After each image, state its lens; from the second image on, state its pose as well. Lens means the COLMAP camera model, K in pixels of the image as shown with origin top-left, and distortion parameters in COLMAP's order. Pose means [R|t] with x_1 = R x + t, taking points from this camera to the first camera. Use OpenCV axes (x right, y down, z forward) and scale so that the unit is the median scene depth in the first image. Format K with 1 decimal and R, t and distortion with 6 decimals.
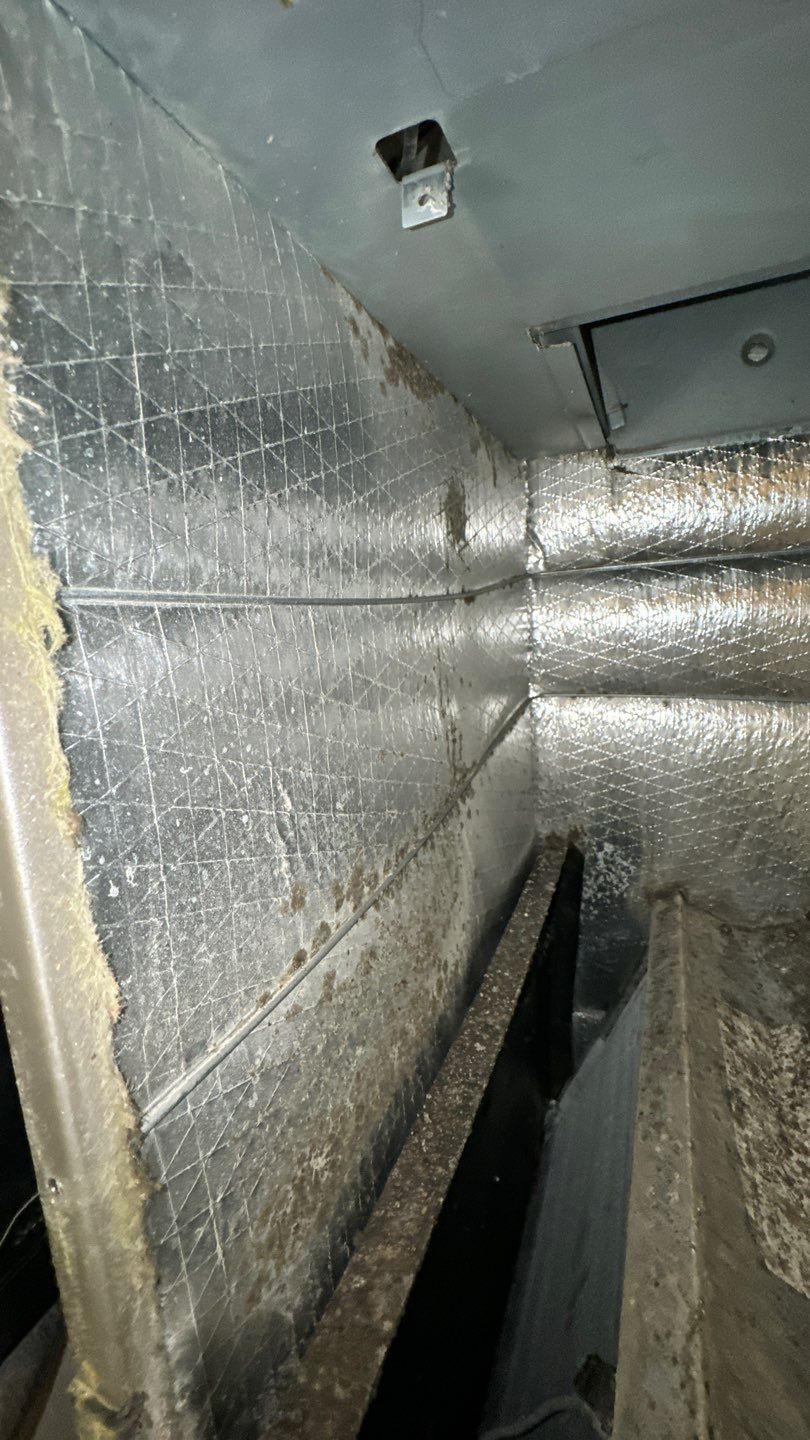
lens RADIAL K [[576.6, 0, 403.5], [0, 576.6, 719.4], [0, 0, 1]] dist [-0.004759, 0.001073]
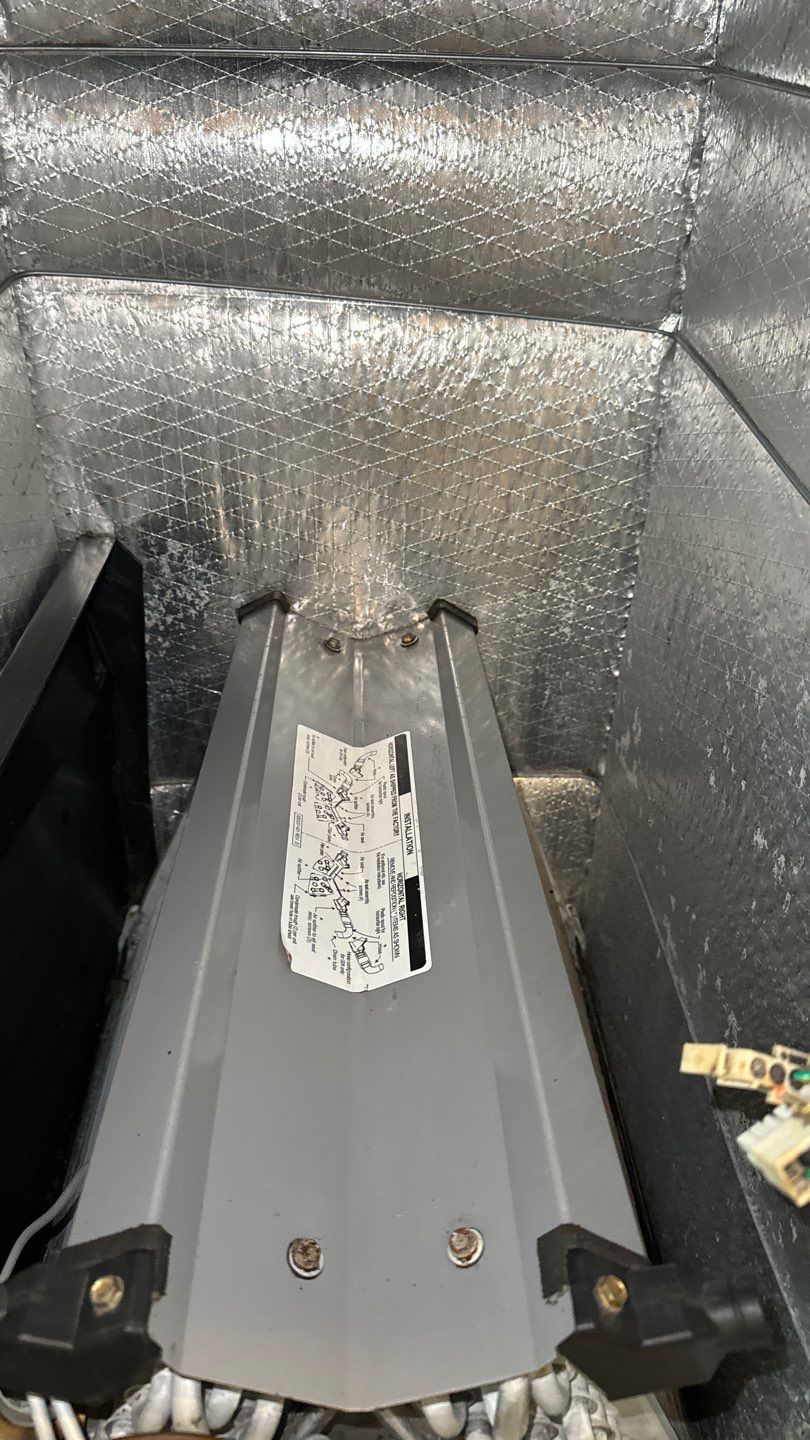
lens RADIAL K [[1023.5, 0, 402.9], [0, 1023.5, 724.1], [0, 0, 1]] dist [0.136070, -0.236028]
pose [[0.897461, -0.157402, 0.412054, 0.112848], [-0.001853, 0.932810, 0.360363, -0.022150], [-0.441090, -0.324175, 0.836869, -0.260190]]
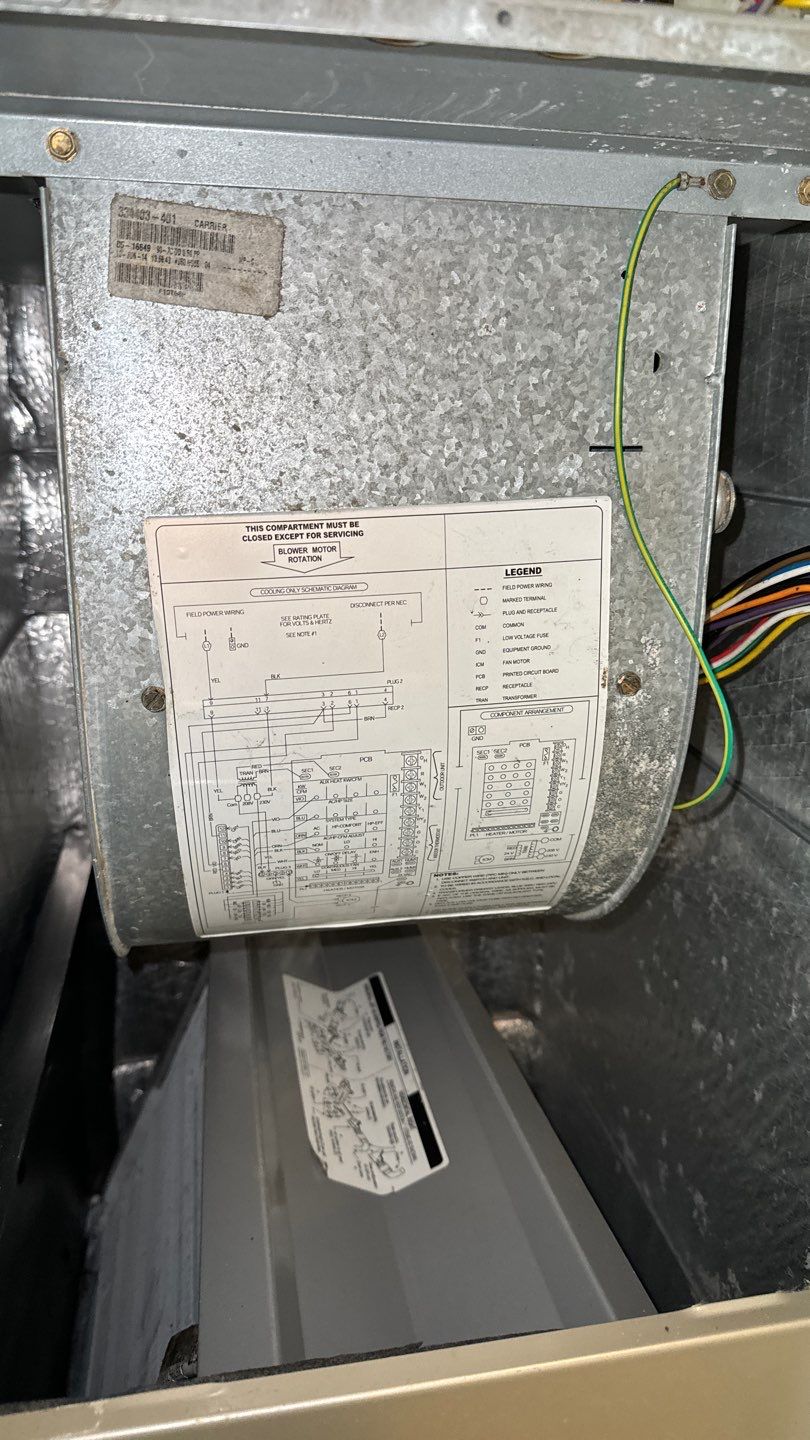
lens RADIAL K [[1032.2, 0, 397.9], [0, 1032.2, 722.1], [0, 0, 1]] dist [0.116334, -0.236869]
pose [[0.825918, -0.078916, 0.558241, -0.183709], [0.041229, 0.995958, 0.079796, -0.017614], [-0.562281, -0.042889, 0.825833, -0.436373]]
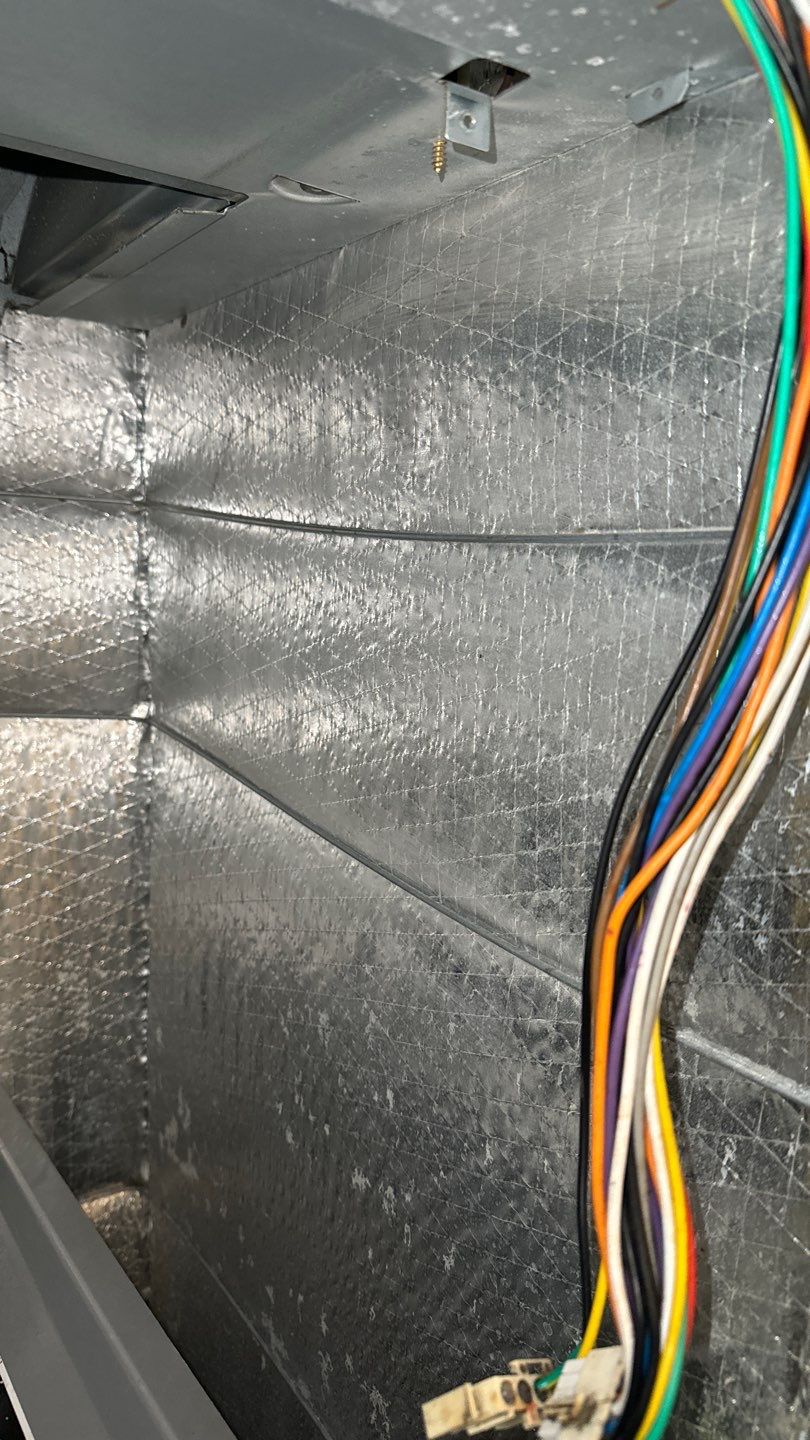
lens RADIAL K [[1041.9, 0, 405.0], [0, 1041.9, 720.0], [0, 0, 1]] dist [0.047748, -0.085093]
pose [[0.523200, -0.057902, 0.850241, -0.001896], [0.084108, 0.996327, 0.016094, 0.005011], [-0.848049, 0.063092, 0.526148, -0.170620]]
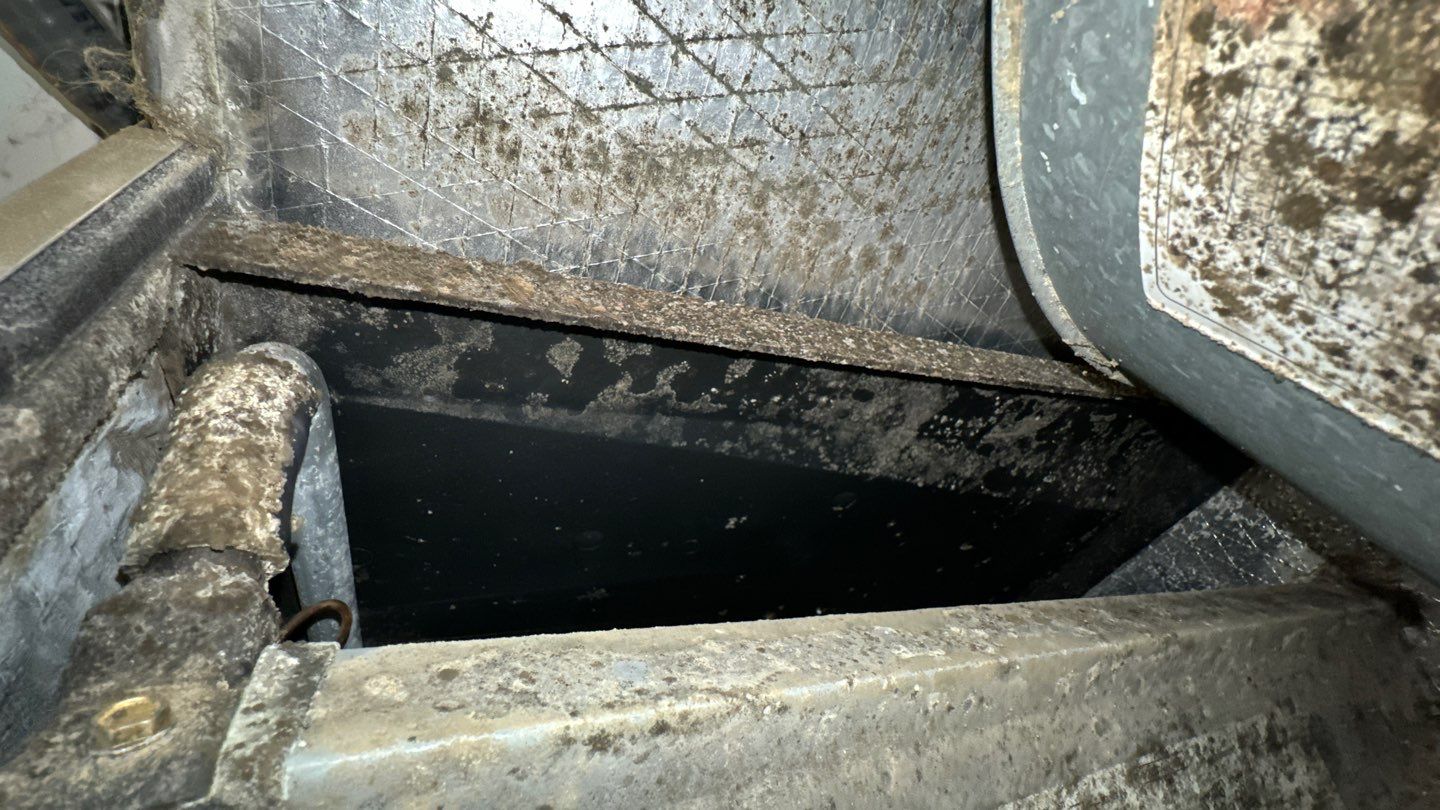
lens RADIAL K [[576.6, 0, 722.4], [0, 576.6, 406.7], [0, 0, 1]] dist [-0.004759, 0.001073]
pose [[0.617934, 0.638321, -0.459024, 0.338042], [-0.483988, 0.768929, 0.417735, 0.360975], [0.619607, -0.035971, 0.784088, 0.332906]]
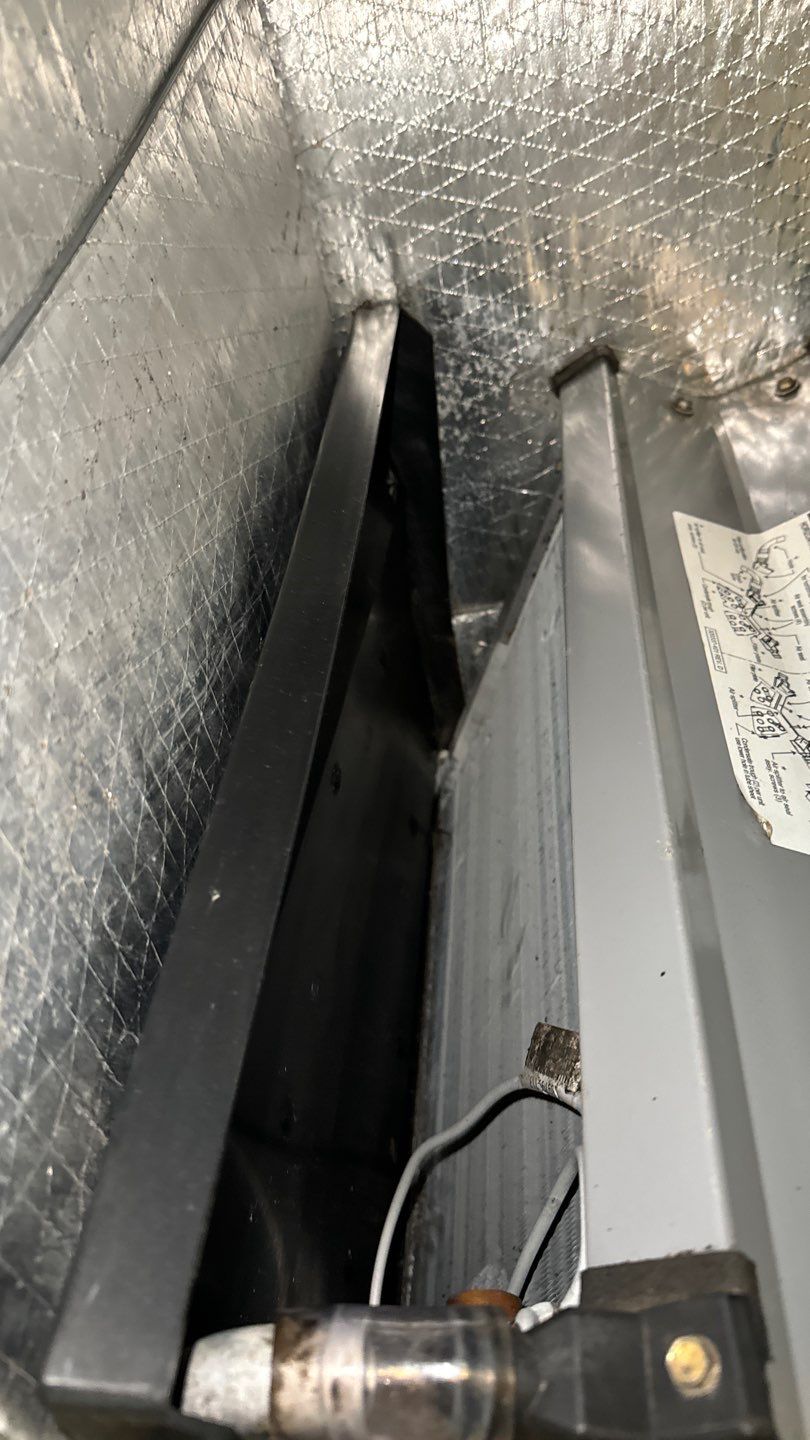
lens RADIAL K [[1027.7, 0, 408.2], [0, 1027.7, 722.0], [0, 0, 1]] dist [0.167678, -0.362512]
pose [[0.939063, -0.288119, 0.187480, 0.032373], [0.163580, 0.854249, 0.493458, 0.112092], [-0.302329, -0.432720, 0.849324, 0.099656]]
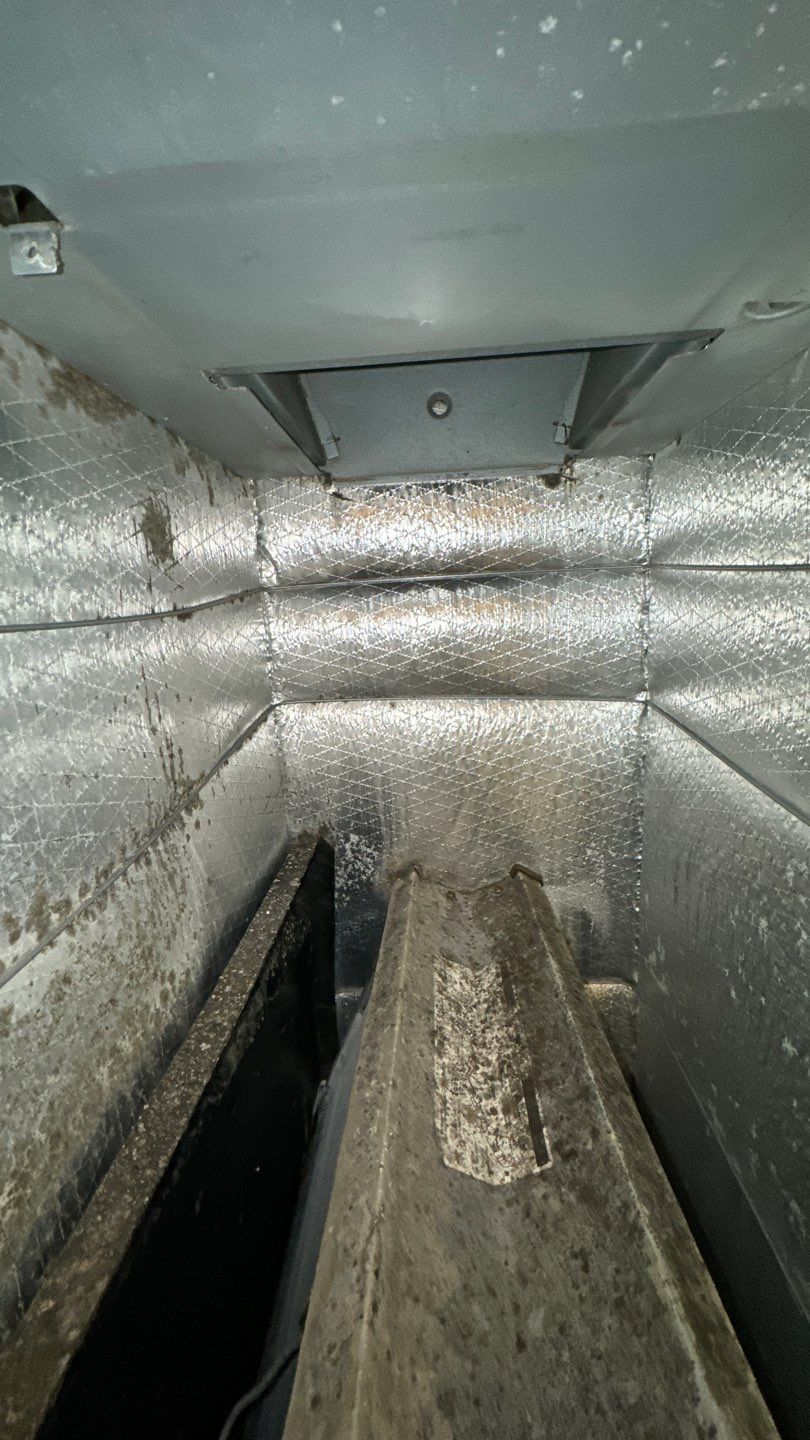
lens RADIAL K [[574.1, 0, 404.4], [0, 574.1, 719.1], [0, 0, 1]] dist [-0.002882, 0.000600]
pose [[0.936365, -0.058533, 0.346113, 0.125355], [0.059378, 0.998202, 0.008173, -0.011491], [-0.345969, 0.012899, 0.938157, -0.097676]]
